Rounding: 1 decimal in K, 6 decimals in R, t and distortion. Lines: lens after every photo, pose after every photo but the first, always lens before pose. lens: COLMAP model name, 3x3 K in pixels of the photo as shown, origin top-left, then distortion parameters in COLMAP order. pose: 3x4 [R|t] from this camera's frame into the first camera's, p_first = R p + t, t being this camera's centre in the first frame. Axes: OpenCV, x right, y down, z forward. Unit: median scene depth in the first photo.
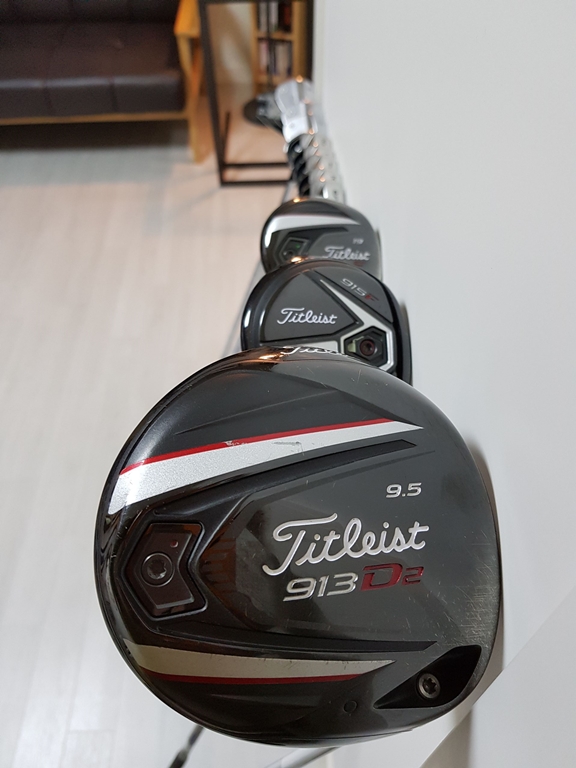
lens RADIAL K [[574.2, 0, 288.0], [0, 574.2, 384.0], [0, 0, 1]] dist [-0.032035, -0.000509]
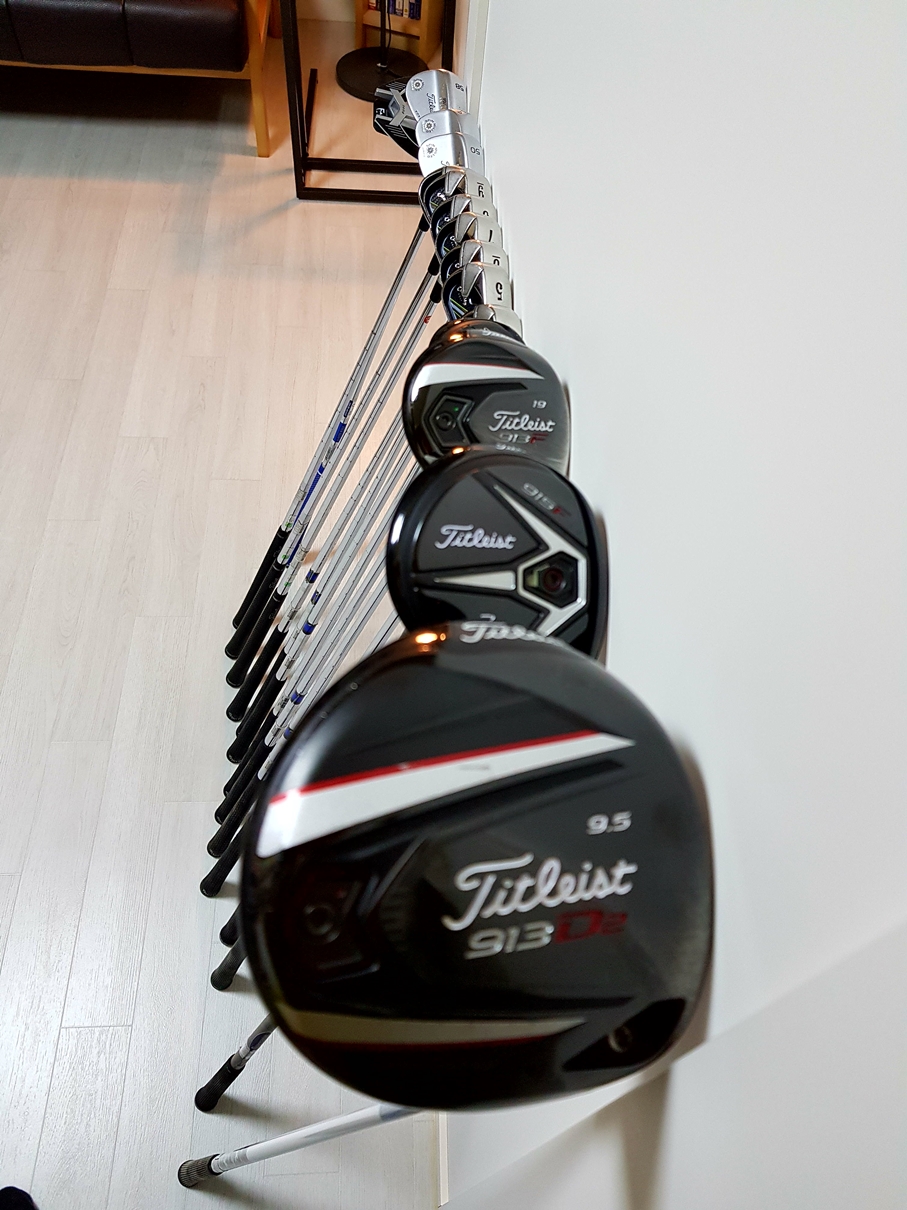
lens RADIAL K [[863.4, 0, 453.5], [0, 863.4, 605.0], [0, 0, 1]] dist [0.003308, 0.000573]
pose [[0.996228, 0.038042, 0.077992, -0.077120], [-0.046358, 0.993096, 0.107758, -0.146520], [-0.073354, -0.110967, 0.991113, -0.113139]]
